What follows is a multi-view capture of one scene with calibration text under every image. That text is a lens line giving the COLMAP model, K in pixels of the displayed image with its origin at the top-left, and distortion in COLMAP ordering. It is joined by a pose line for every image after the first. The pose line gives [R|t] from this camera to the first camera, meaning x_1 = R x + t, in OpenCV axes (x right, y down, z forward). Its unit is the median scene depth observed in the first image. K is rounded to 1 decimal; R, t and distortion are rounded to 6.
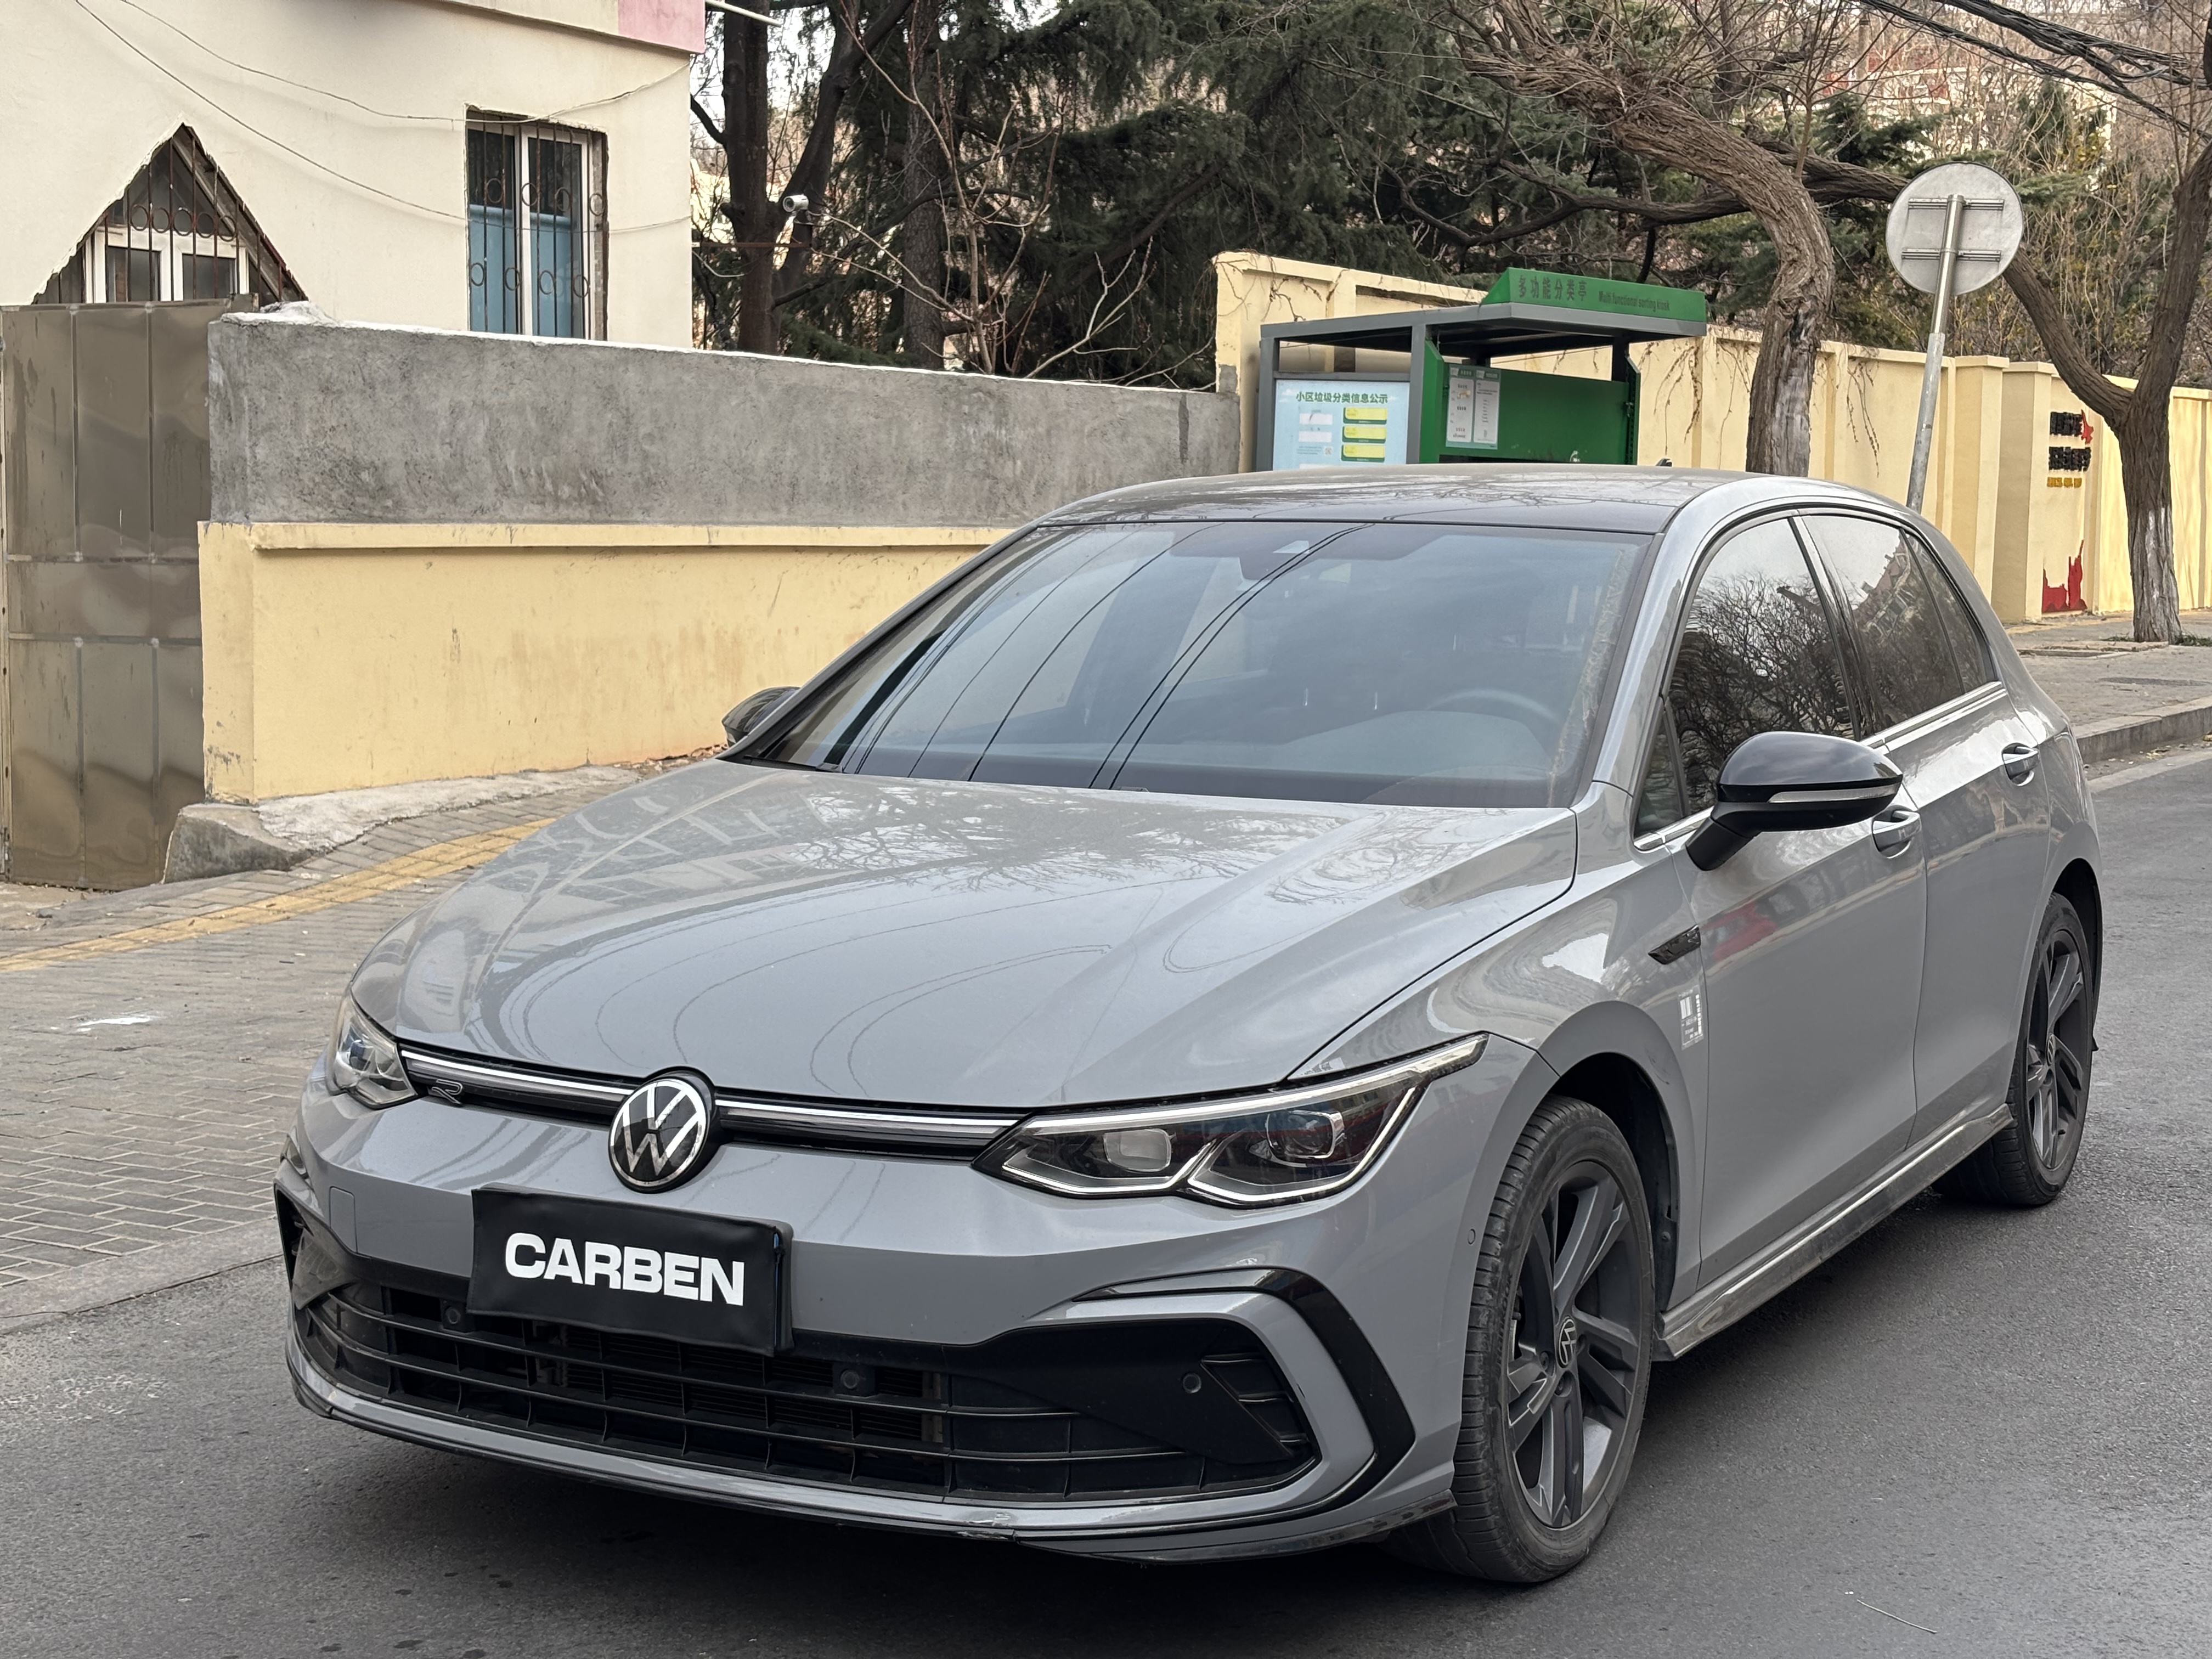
lens RADIAL K [[3381.6, 0, 1108.0], [0, 3381.6, 831.8], [0, 0, 1]] dist [0.101452, 0.000000]
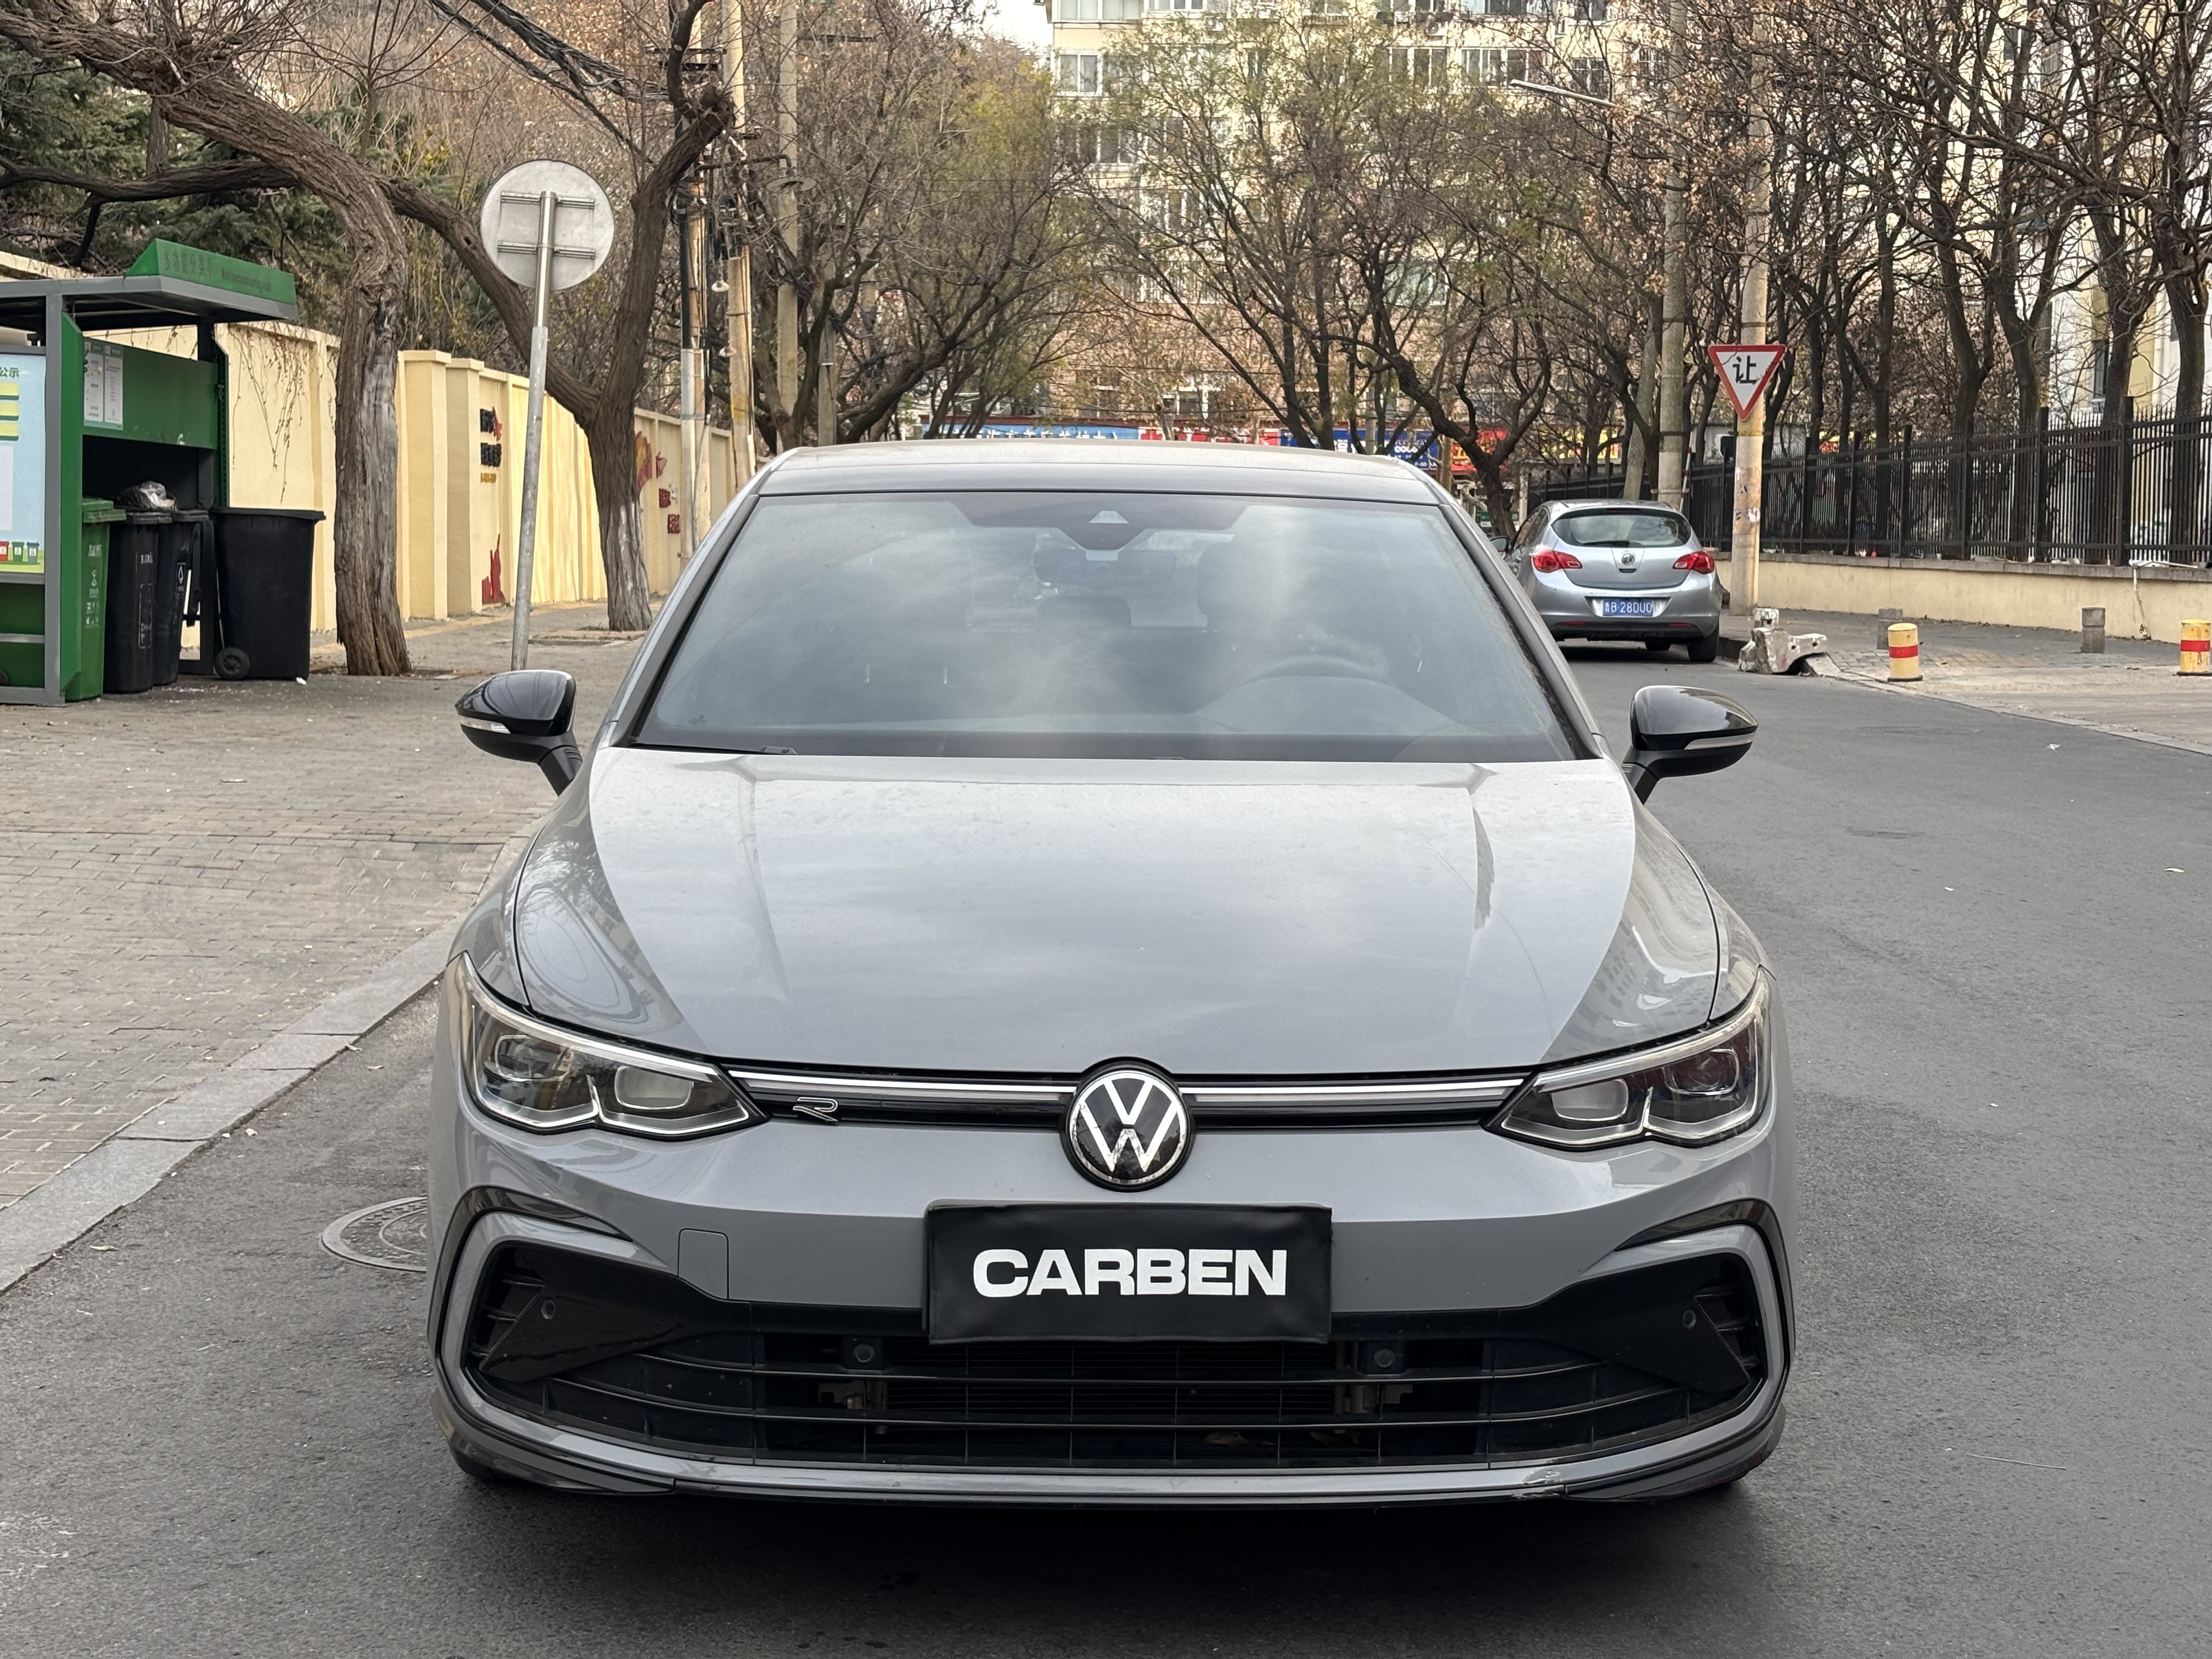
lens RADIAL K [[3381.6, 0, 1118.1], [0, 3381.6, 839.7], [0, 0, 1]] dist [0.101452, 0.000000]
pose [[0.861378, -0.046624, 0.505820, -0.603006], [0.045012, 0.998867, 0.015418, -0.006013], [-0.505966, 0.009487, 0.862501, 0.185819]]
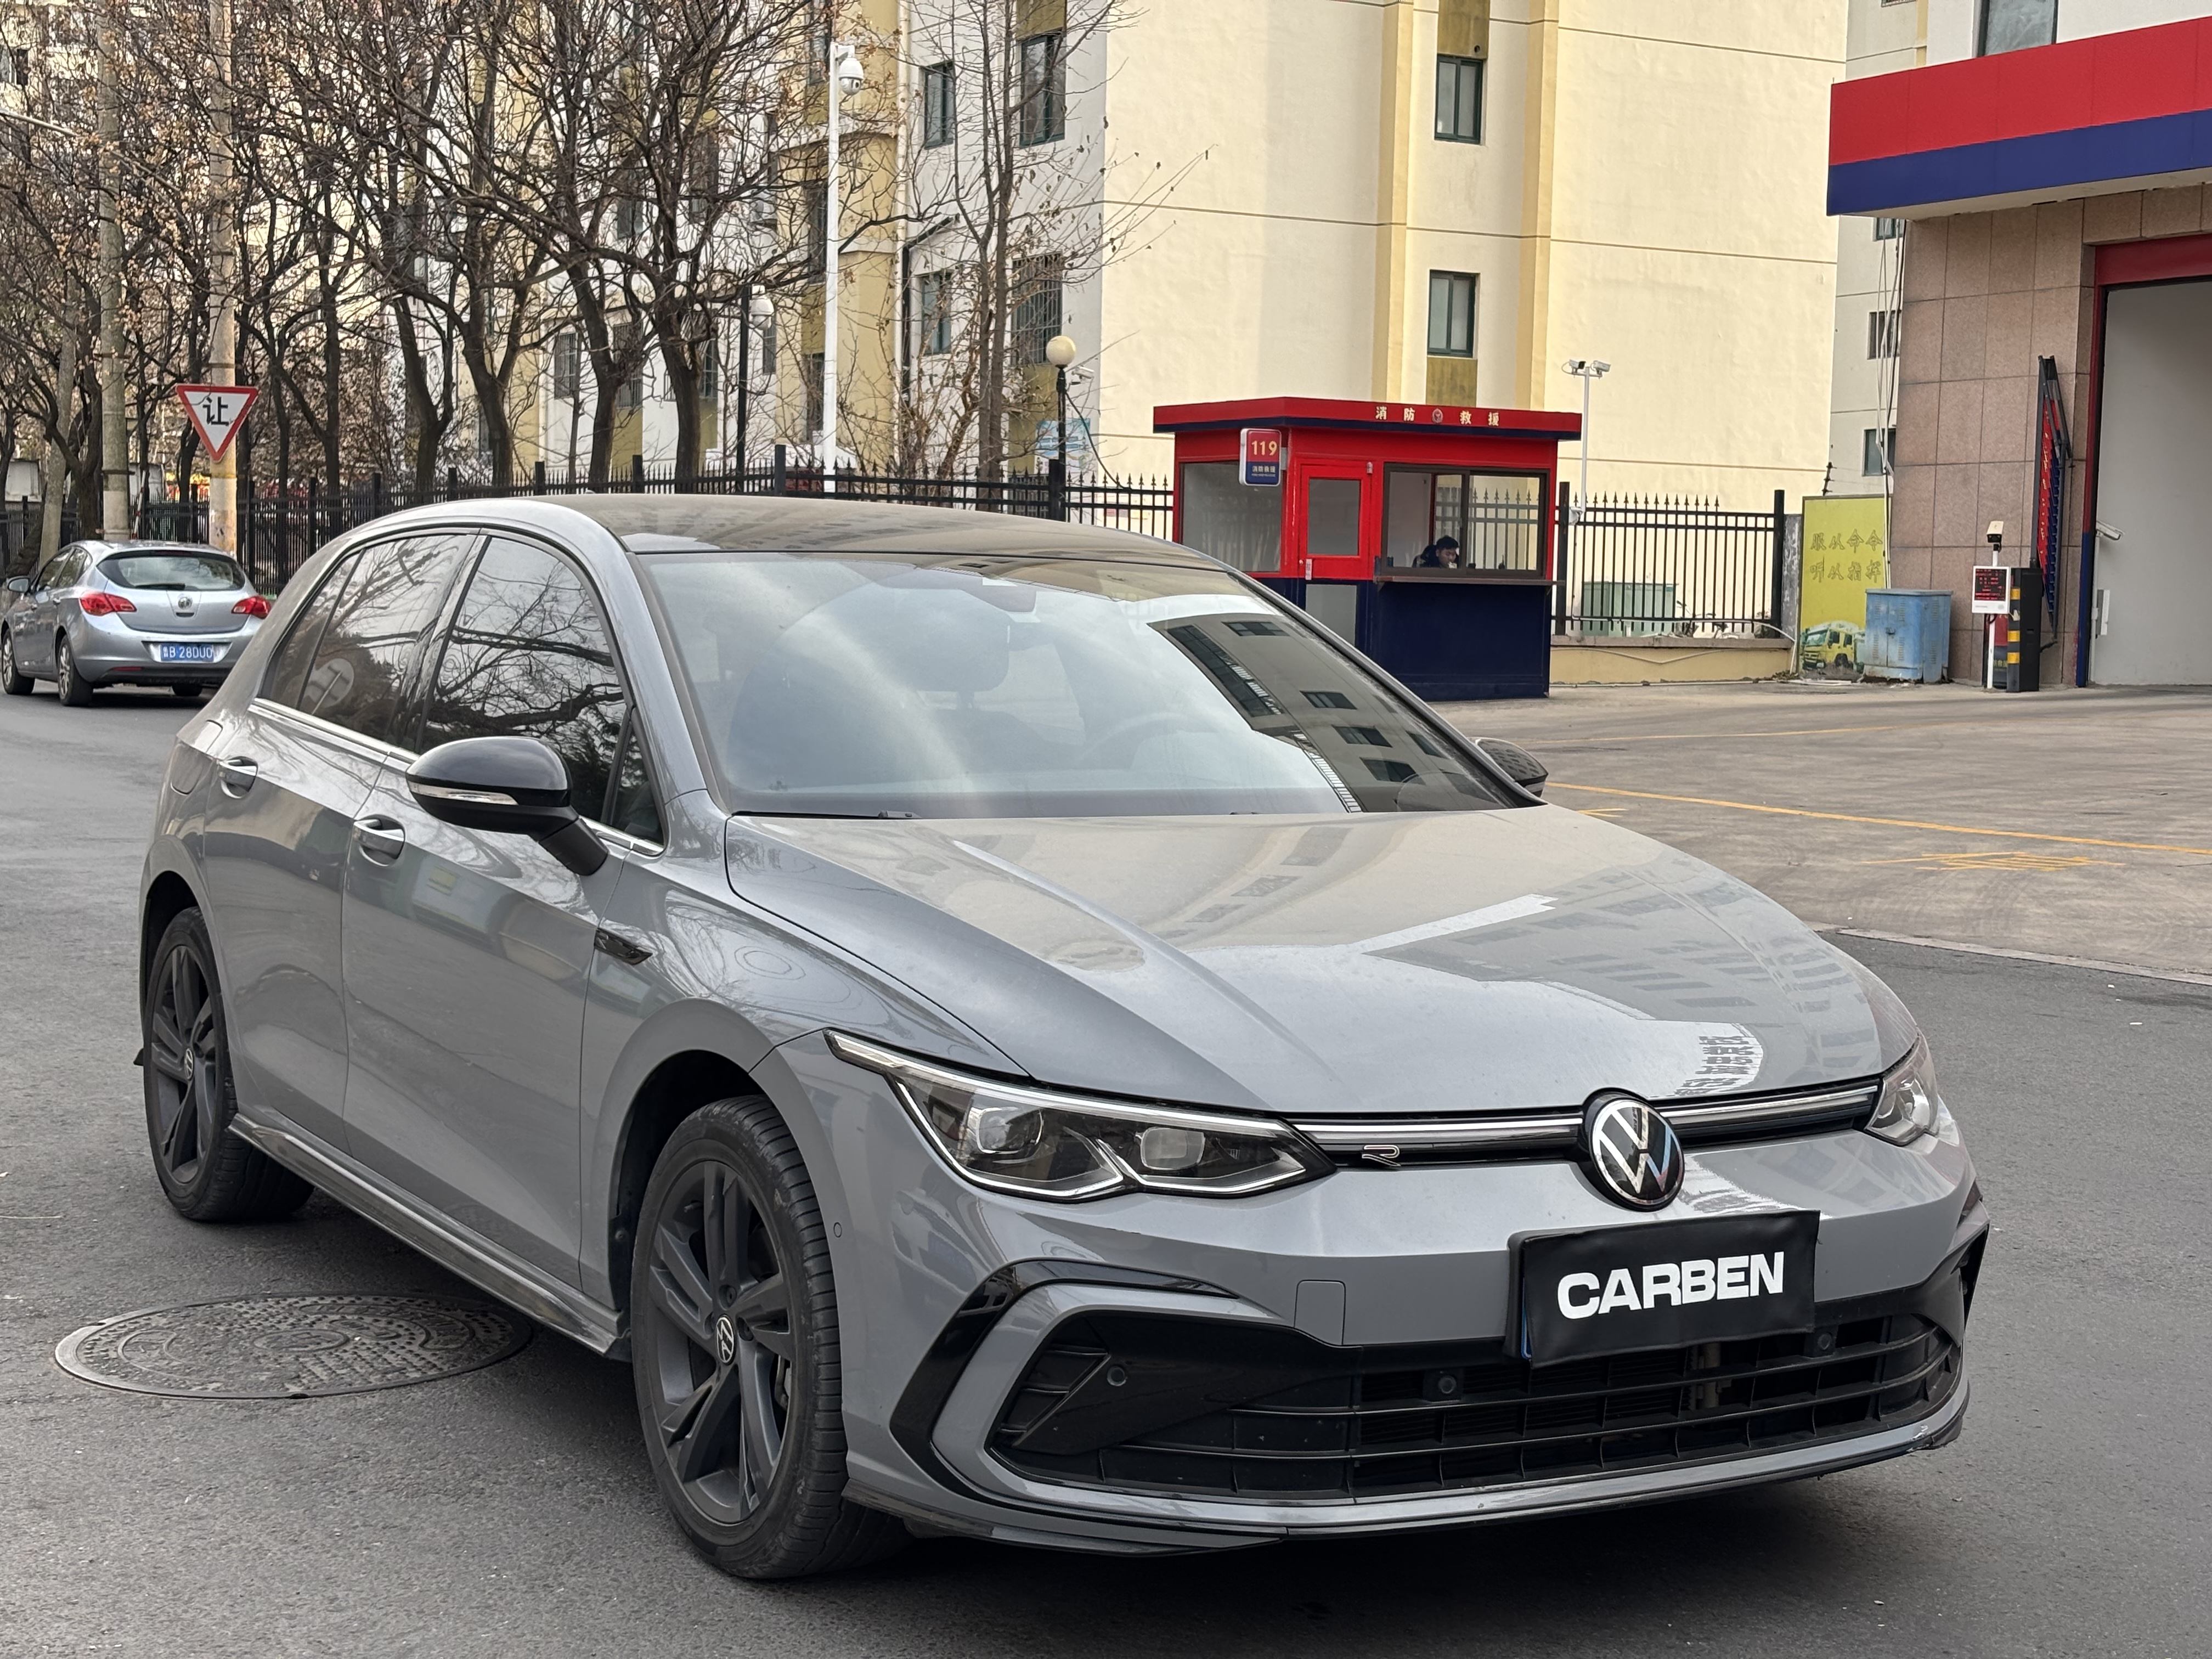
lens RADIAL K [[3381.6, 0, 1094.5], [0, 3381.6, 835.2], [0, 0, 1]] dist [0.101452, 0.000000]
pose [[0.508762, -0.059641, 0.858839, -1.080845], [0.065789, 0.997374, 0.030289, -0.048122], [-0.858390, 0.041092, 0.511350, 0.607324]]
